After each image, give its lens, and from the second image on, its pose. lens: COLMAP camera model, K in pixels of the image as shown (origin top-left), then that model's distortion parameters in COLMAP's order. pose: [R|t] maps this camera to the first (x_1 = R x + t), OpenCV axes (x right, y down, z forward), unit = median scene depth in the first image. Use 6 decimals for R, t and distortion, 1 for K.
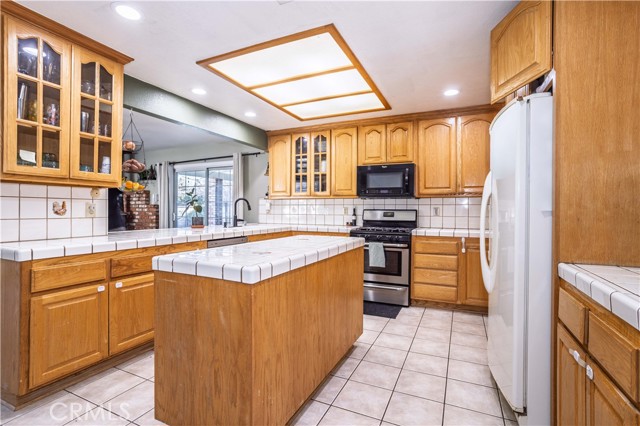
lens RADIAL K [[305.6, 0, 319.7], [0, 305.6, 209.9], [0, 0, 1]] dist [-0.058130, 0.034832]
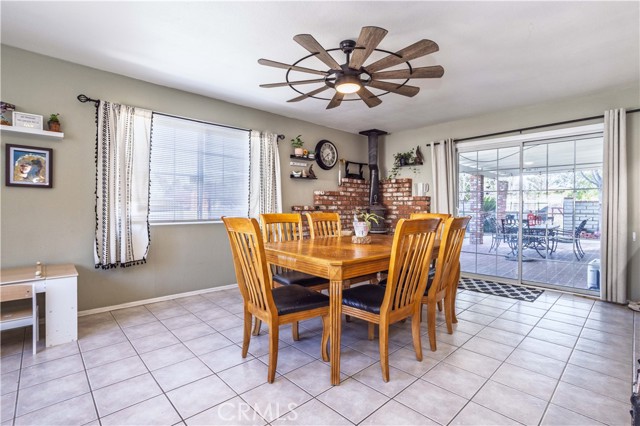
lens RADIAL K [[305.6, 0, 319.7], [0, 305.6, 209.9], [0, 0, 1]] dist [-0.058130, 0.034832]
pose [[0.931093, 0.001352, -0.364781, -0.808686], [0.001366, 0.999973, 0.007192, 0.018138], [0.364781, -0.007194, 0.931066, 0.263900]]
